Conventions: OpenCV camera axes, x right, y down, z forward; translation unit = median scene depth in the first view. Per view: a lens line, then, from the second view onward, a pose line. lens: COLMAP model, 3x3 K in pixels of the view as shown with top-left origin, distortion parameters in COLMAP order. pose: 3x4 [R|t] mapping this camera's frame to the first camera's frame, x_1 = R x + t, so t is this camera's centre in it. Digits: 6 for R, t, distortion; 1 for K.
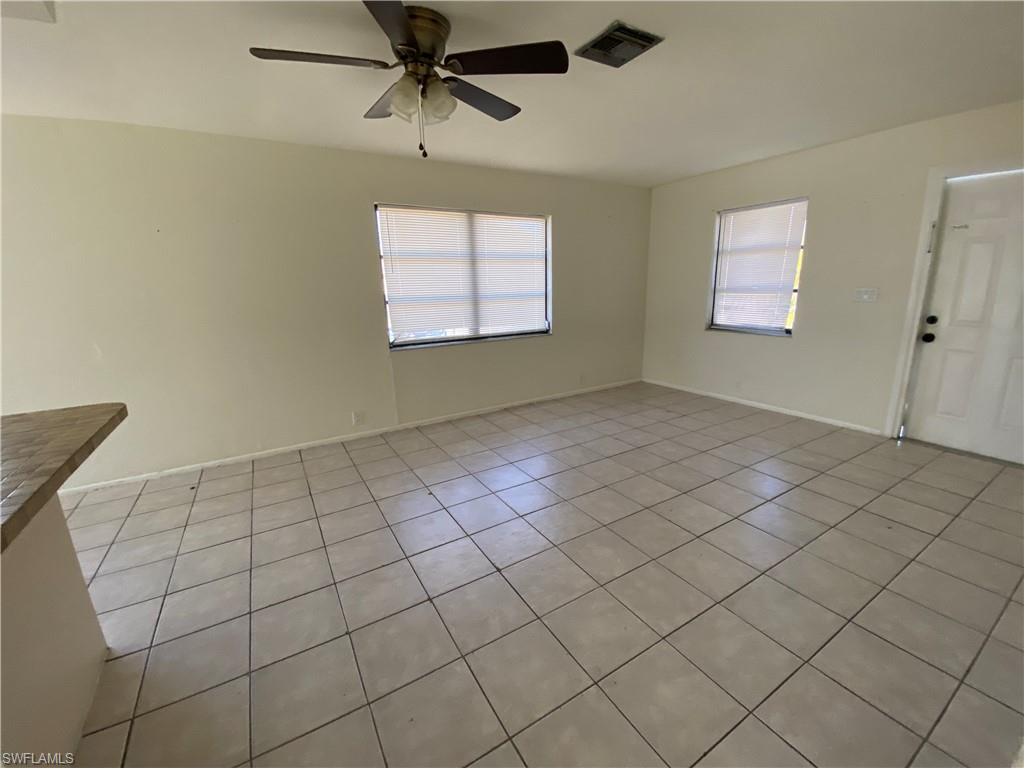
lens RADIAL K [[414.5, 0, 512.0], [0, 414.5, 384.0], [0, 0, 1]] dist [0.046668, -0.037335]
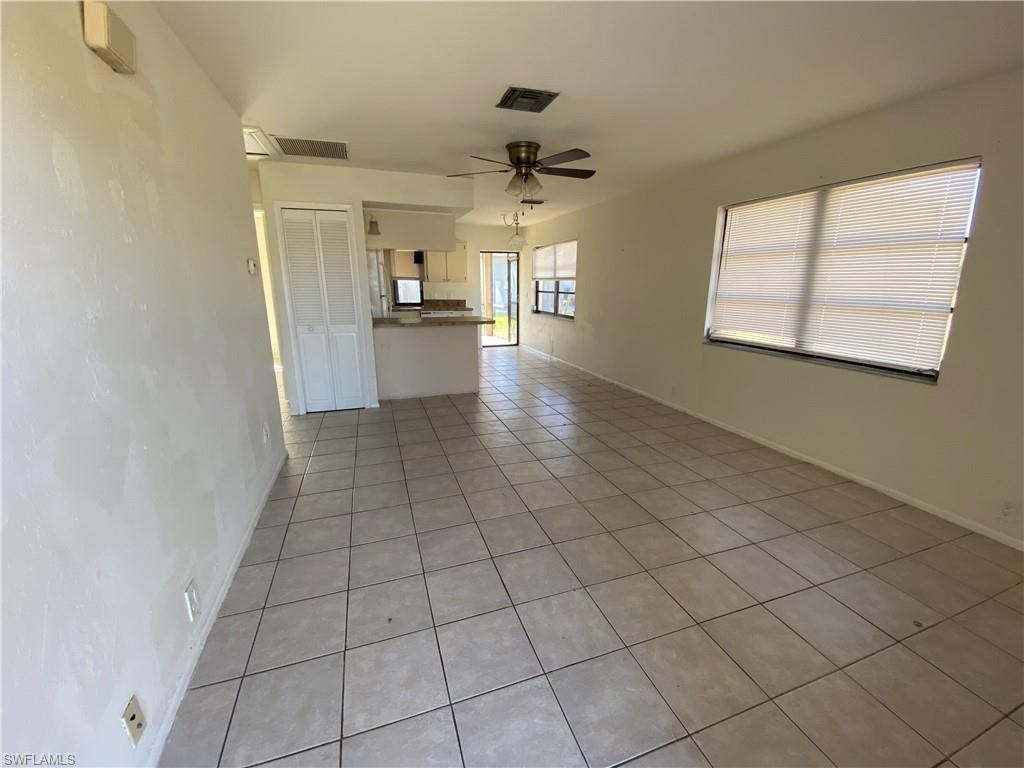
lens RADIAL K [[414.5, 0, 512.0], [0, 414.5, 384.0], [0, 0, 1]] dist [0.046668, -0.037335]
pose [[-0.207792, 0.261522, -0.942565, 0.822682], [-0.222475, 0.925708, 0.305891, -0.194042], [0.952537, 0.273259, -0.134173, 0.667316]]
